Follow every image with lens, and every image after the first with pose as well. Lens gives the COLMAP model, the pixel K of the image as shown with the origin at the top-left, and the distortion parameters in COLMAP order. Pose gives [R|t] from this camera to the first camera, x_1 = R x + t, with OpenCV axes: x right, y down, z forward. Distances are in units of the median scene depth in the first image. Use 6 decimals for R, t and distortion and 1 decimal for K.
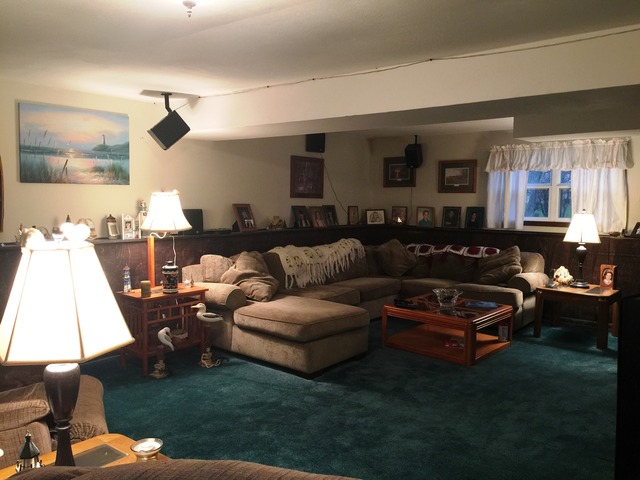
lens RADIAL K [[547.3, 0, 319.7], [0, 547.3, 231.1], [0, 0, 1]] dist [0.089500, -0.117963]
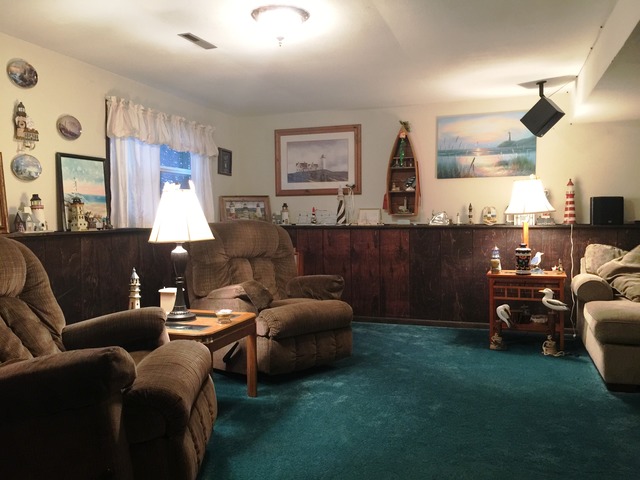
lens RADIAL K [[547.3, 0, 319.7], [0, 547.3, 231.1], [0, 0, 1]] dist [0.089500, -0.117963]
pose [[0.346042, 0.010126, -0.938164, 0.527847], [-0.049884, 0.998726, -0.007621, 0.053802], [0.936892, 0.049436, 0.346106, 0.263557]]
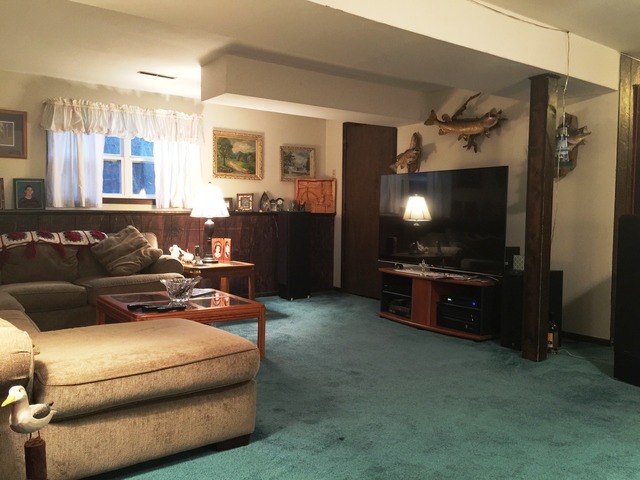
lens RADIAL K [[547.3, 0, 319.7], [0, 547.3, 231.1], [0, 0, 1]] dist [0.089500, -0.117963]
pose [[0.233292, -0.042470, 0.971479, -0.480570], [0.051778, 0.998171, 0.031203, 0.030232], [-0.971027, 0.043022, 0.235064, 0.682222]]
